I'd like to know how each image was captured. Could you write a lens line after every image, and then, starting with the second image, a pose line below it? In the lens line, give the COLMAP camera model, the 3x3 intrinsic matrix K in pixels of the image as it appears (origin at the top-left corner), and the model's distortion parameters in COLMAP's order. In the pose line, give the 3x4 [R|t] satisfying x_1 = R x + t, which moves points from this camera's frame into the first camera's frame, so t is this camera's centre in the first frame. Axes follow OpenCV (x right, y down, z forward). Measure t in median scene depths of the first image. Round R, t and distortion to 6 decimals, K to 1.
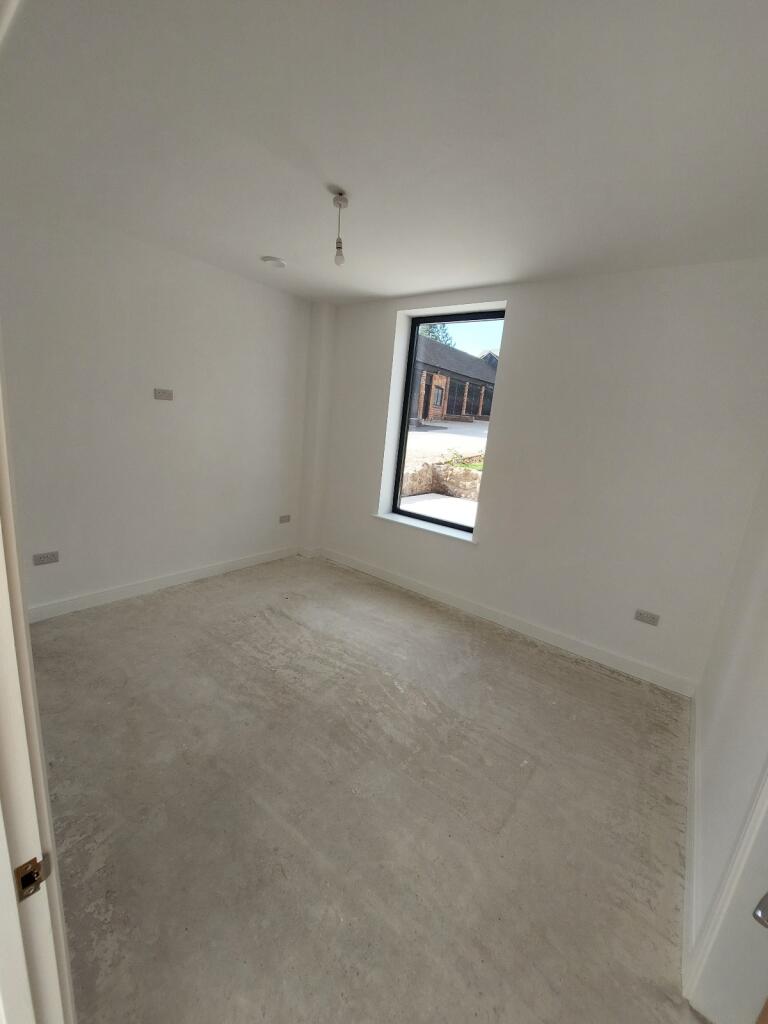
lens RADIAL K [[408.7, 0, 384.0], [0, 408.7, 512.0], [0, 0, 1]] dist [-0.020339, -0.000345]
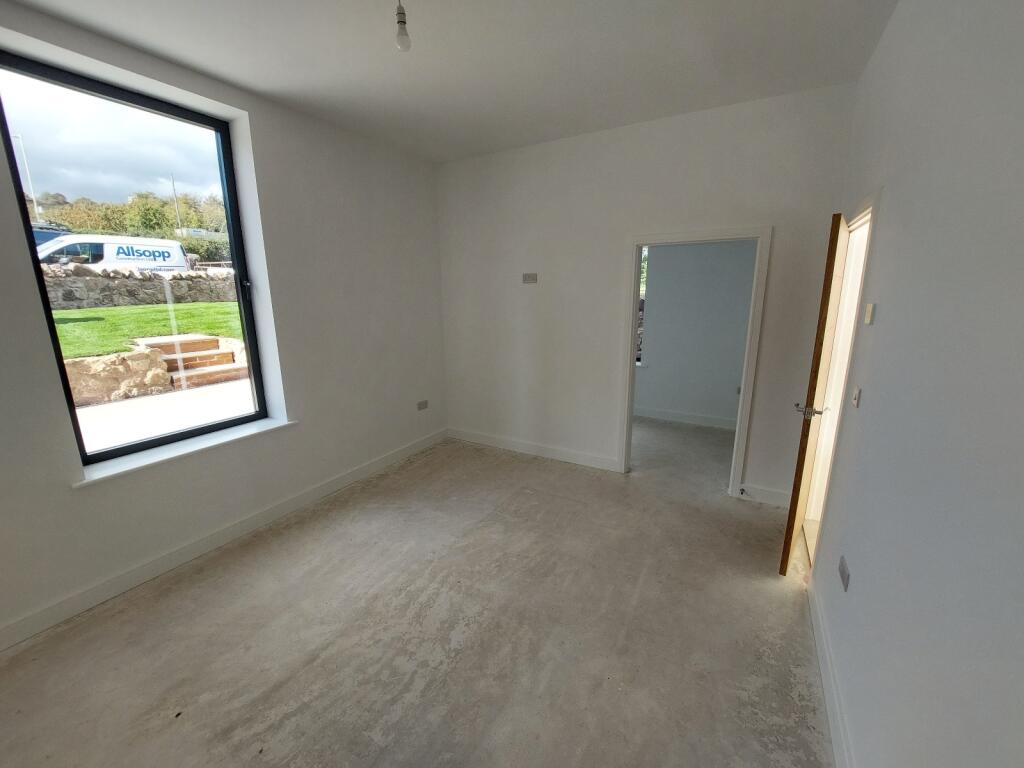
lens RADIAL K [[408.7, 0, 514.6], [0, 408.7, 387.0], [0, 0, 1]] dist [-0.020339, -0.000345]
pose [[-0.142134, -0.312319, 0.939284, -0.747151], [0.210778, 0.917605, 0.337006, -0.217176], [-0.967145, 0.245881, -0.064593, 0.797337]]
